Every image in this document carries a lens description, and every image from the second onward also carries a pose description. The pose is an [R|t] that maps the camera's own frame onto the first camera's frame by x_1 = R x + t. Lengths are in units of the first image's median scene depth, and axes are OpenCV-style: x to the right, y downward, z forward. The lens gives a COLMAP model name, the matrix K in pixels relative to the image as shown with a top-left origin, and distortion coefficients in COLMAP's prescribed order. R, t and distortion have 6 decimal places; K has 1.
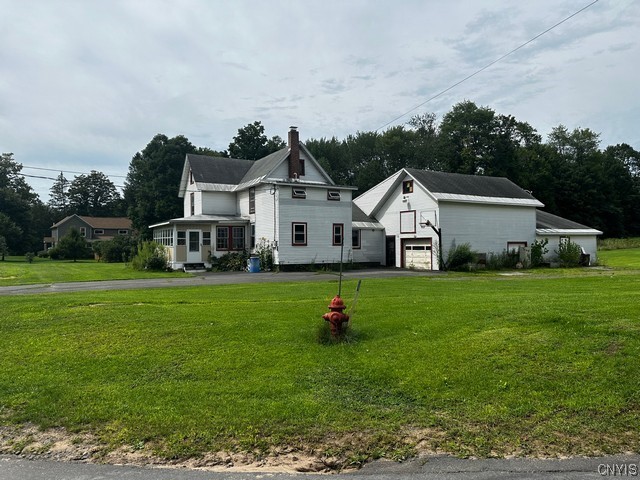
lens RADIAL K [[443.7, 0, 315.7], [0, 443.7, 239.4], [0, 0, 1]] dist [0.045711, -0.029802]
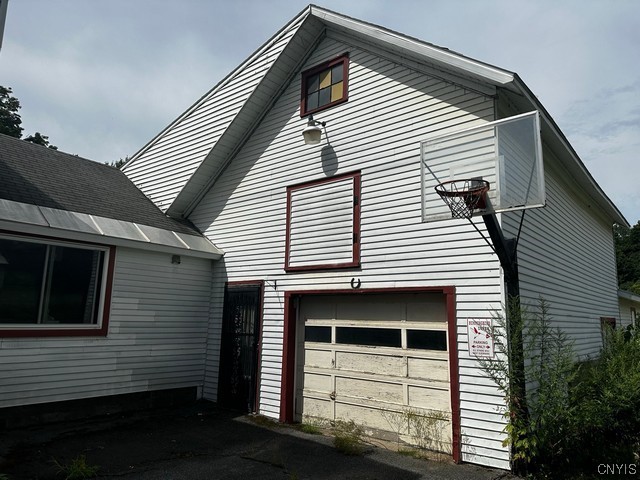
lens RADIAL K [[443.7, 0, 334.8], [0, 443.7, 247.7], [0, 0, 1]] dist [0.045711, -0.029802]
pose [[0.929903, 0.075972, 0.359874, 0.128800], [-0.024399, 0.989022, -0.145743, 0.007962], [-0.366995, 0.126746, 0.921547, 0.776048]]
